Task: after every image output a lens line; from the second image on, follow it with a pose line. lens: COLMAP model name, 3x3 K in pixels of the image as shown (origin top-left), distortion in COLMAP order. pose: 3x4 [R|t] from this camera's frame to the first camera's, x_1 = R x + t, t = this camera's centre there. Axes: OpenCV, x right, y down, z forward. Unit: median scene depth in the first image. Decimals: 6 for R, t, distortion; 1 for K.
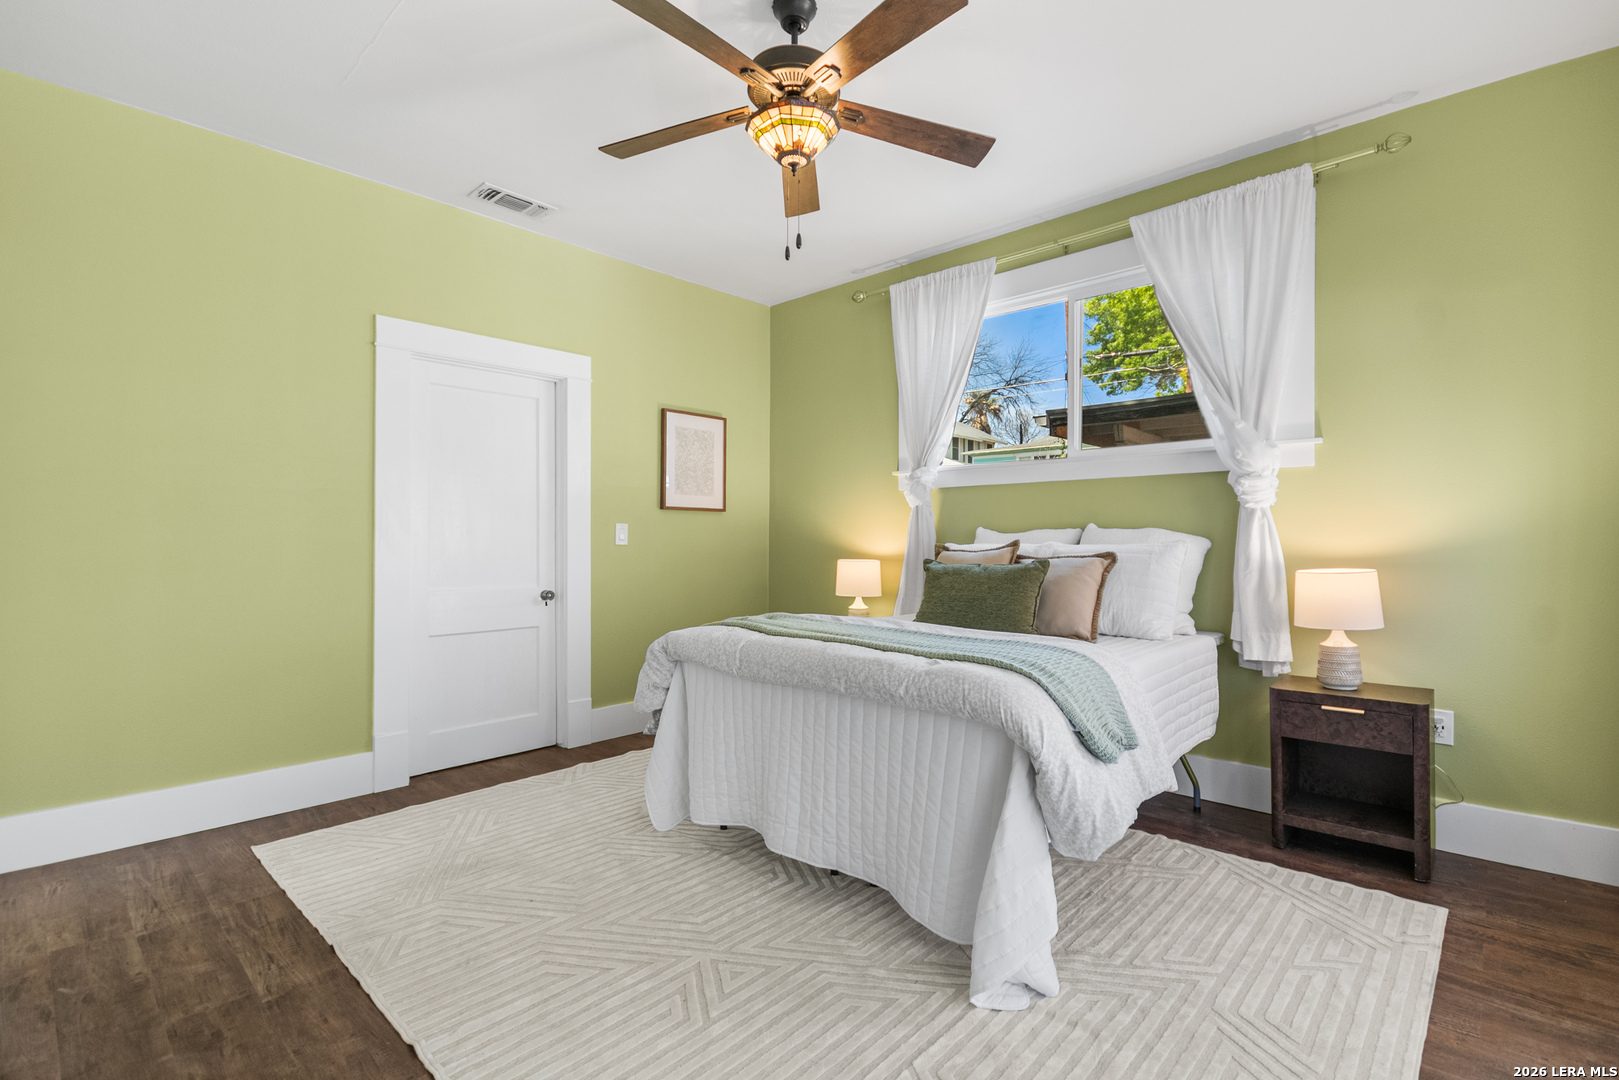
lens RADIAL K [[743.8, 0, 813.5], [0, 743.8, 536.5], [0, 0, 1]] dist [-0.000207, -0.000041]
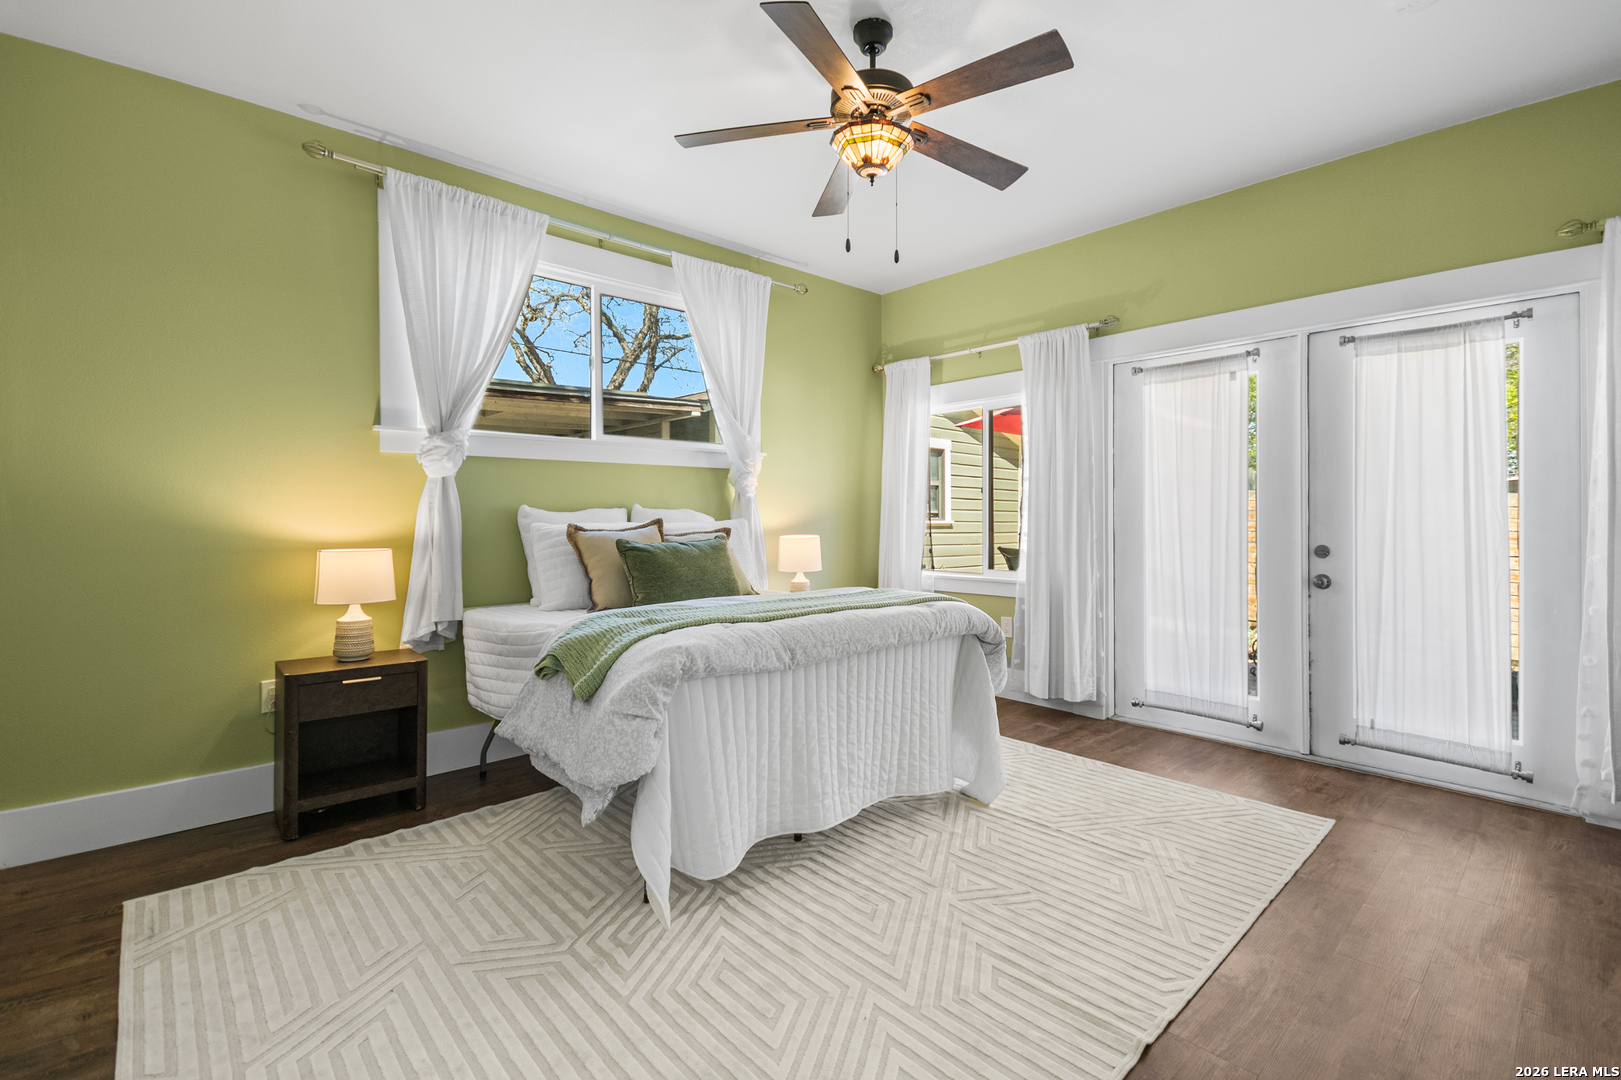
lens RADIAL K [[713.6, 0, 863.0], [0, 713.6, 519.2], [0, 0, 1]] dist [0.000561, 0.000341]
pose [[0.042857, -0.004612, 0.999071, -0.735494], [0.000635, 0.999989, 0.004589, 0.000463], [-0.999081, 0.000438, 0.042859, 0.659966]]
